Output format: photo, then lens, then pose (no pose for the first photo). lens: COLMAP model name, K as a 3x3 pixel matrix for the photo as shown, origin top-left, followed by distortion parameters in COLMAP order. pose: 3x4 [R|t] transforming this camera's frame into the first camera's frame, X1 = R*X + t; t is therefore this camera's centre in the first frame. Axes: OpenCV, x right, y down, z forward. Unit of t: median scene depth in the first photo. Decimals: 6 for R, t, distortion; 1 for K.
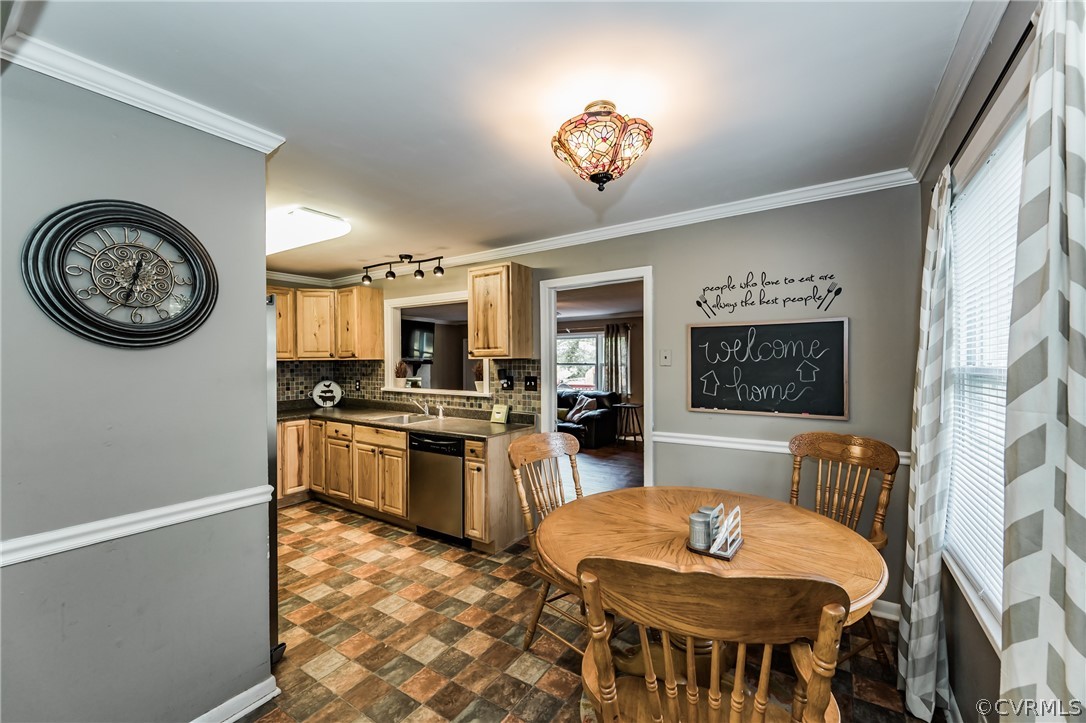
lens RADIAL K [[435.8, 0, 537.5], [0, 435.8, 361.3], [0, 0, 1]] dist [0.000299, -0.000097]
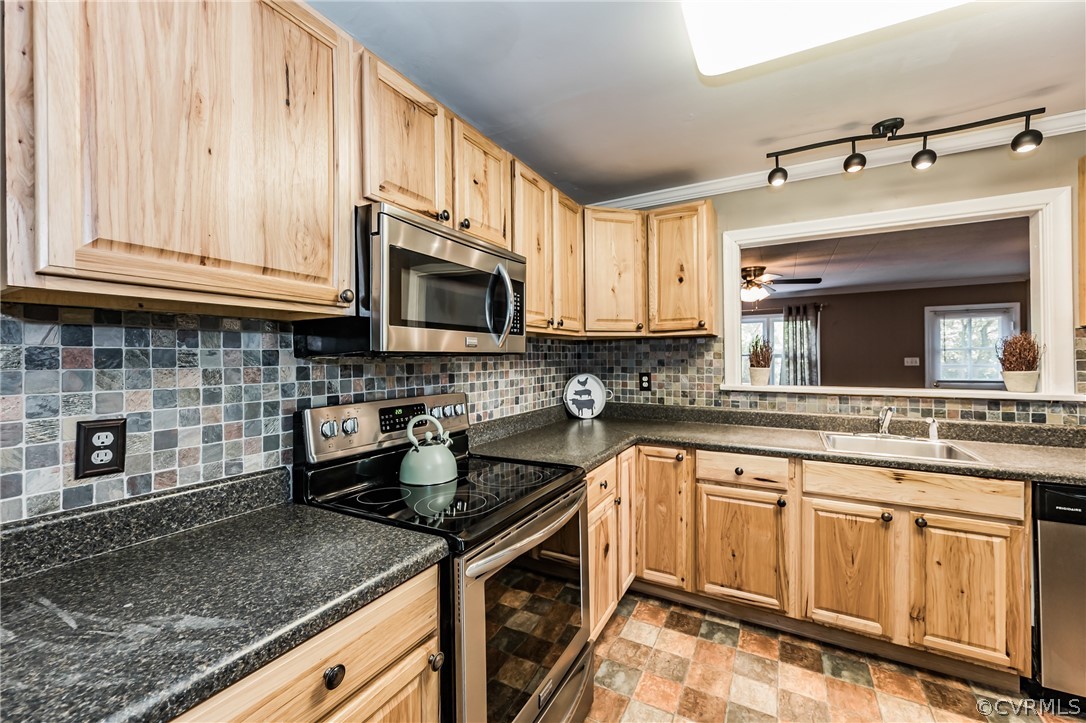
lens RADIAL K [[435.8, 0, 537.1], [0, 435.8, 357.8], [0, 0, 1]] dist [0.000299, -0.000097]
pose [[0.996685, -0.000100, 0.081358, -0.778695], [0.000545, 0.999985, -0.005447, 0.033943], [-0.081356, 0.005474, 0.996670, 0.547795]]
